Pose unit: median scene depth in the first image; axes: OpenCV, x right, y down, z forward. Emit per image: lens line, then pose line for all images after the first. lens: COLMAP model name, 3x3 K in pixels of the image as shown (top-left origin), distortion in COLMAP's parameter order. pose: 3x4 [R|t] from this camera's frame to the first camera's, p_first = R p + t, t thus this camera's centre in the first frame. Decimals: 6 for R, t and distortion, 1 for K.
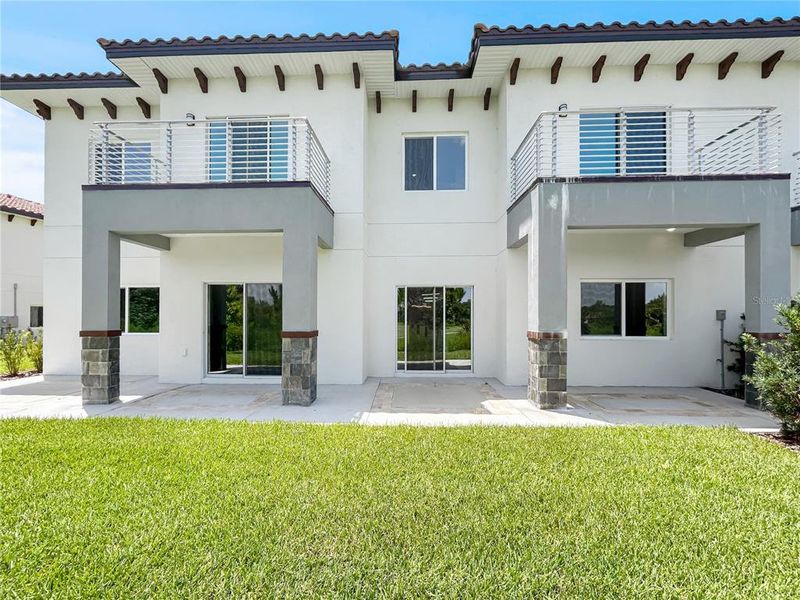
lens RADIAL K [[326.4, 0, 398.9], [0, 326.4, 299.3], [0, 0, 1]] dist [0.000411, 0.000628]
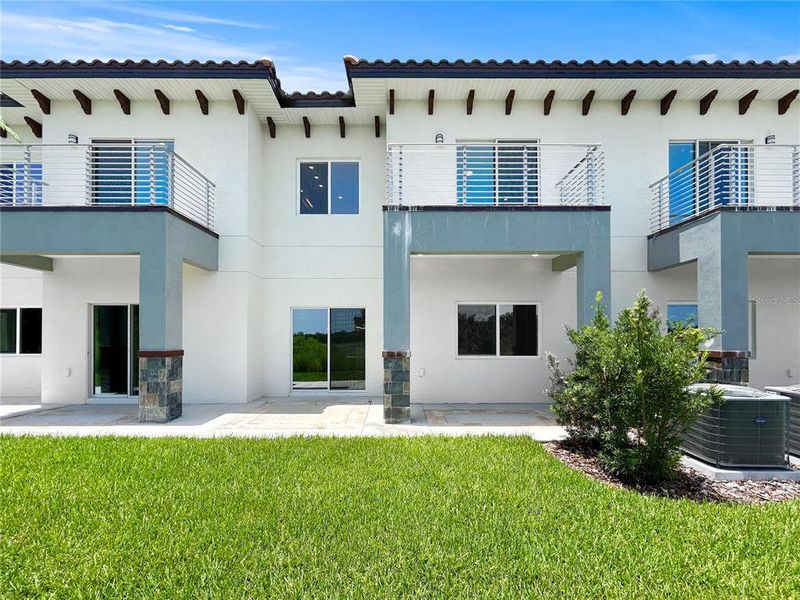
lens RADIAL K [[330.3, 0, 399.0], [0, 330.3, 321.8], [0, 0, 1]] dist [-0.002140, 0.000763]
pose [[0.999142, 0.000946, 0.041417, 0.331929], [-0.001161, 0.999986, 0.005166, -0.000671], [-0.041411, -0.005209, 0.999129, -0.060389]]
